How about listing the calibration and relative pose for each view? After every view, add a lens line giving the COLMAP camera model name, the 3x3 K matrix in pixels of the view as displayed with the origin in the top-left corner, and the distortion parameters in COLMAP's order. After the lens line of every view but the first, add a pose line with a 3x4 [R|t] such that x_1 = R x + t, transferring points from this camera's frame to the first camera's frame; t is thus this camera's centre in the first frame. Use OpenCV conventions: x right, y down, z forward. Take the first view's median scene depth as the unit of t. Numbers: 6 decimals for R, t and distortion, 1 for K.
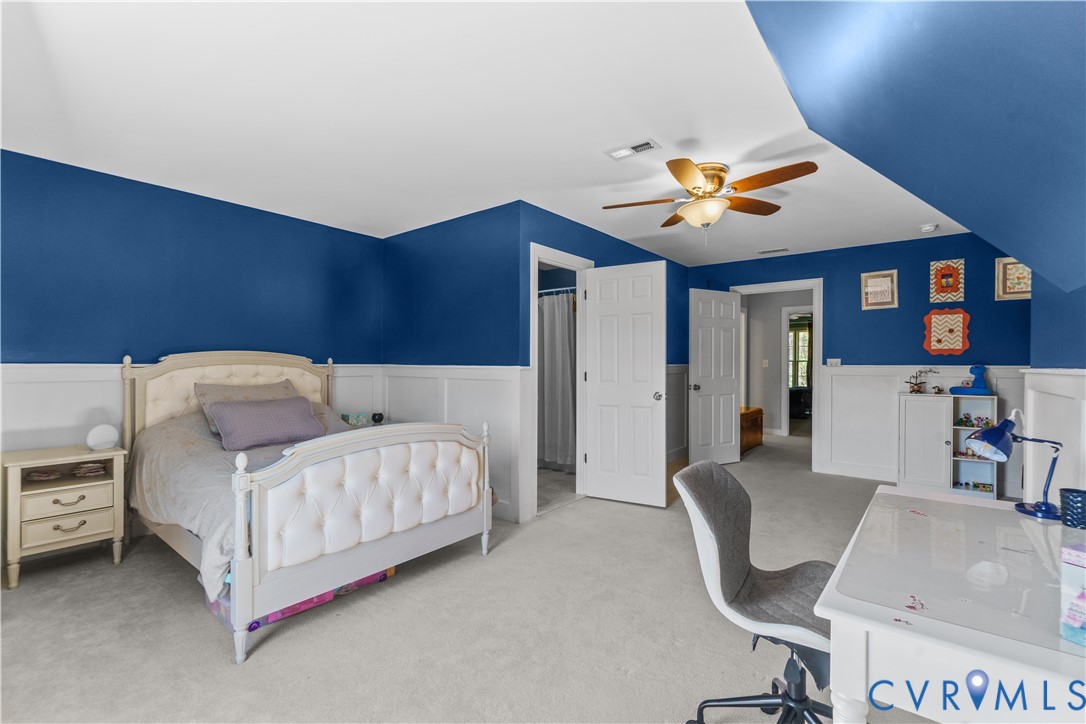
lens RADIAL K [[479.6, 0, 539.6], [0, 479.6, 364.4], [0, 0, 1]] dist [-0.001355, -0.000082]
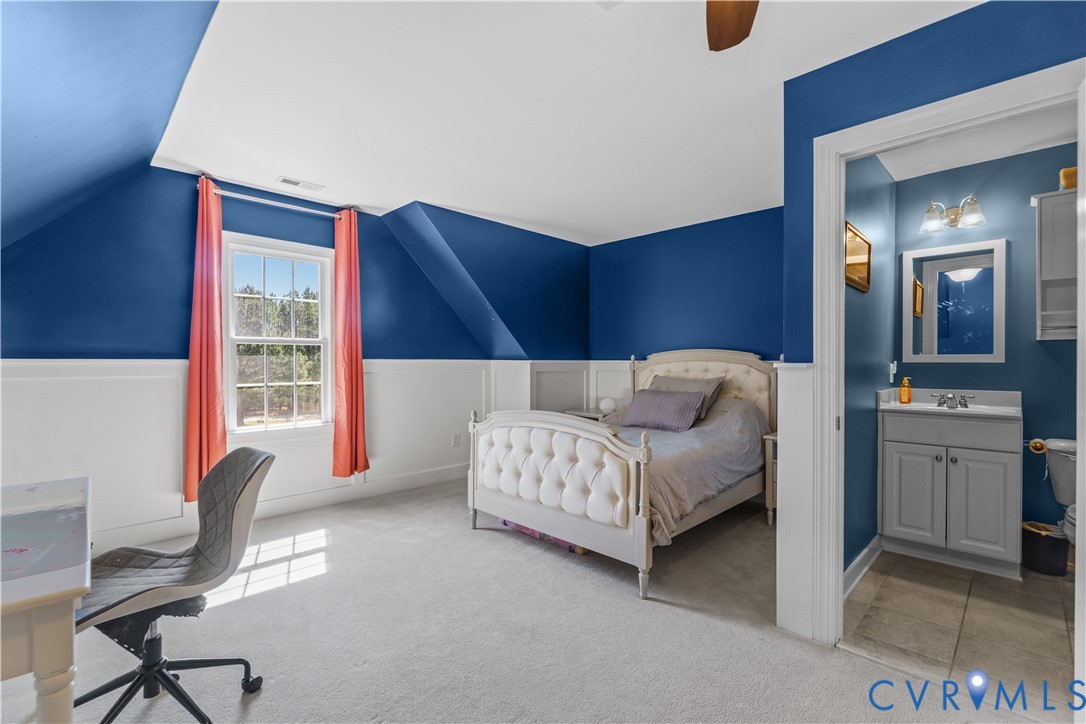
lens RADIAL K [[479.6, 0, 539.4], [0, 479.6, 360.5], [0, 0, 1]] dist [-0.001355, -0.000082]
pose [[-0.104662, -0.000840, -0.994508, 0.671685], [-0.006016, 0.999982, -0.000212, 0.001452], [0.994490, 0.005960, -0.104665, 0.869634]]
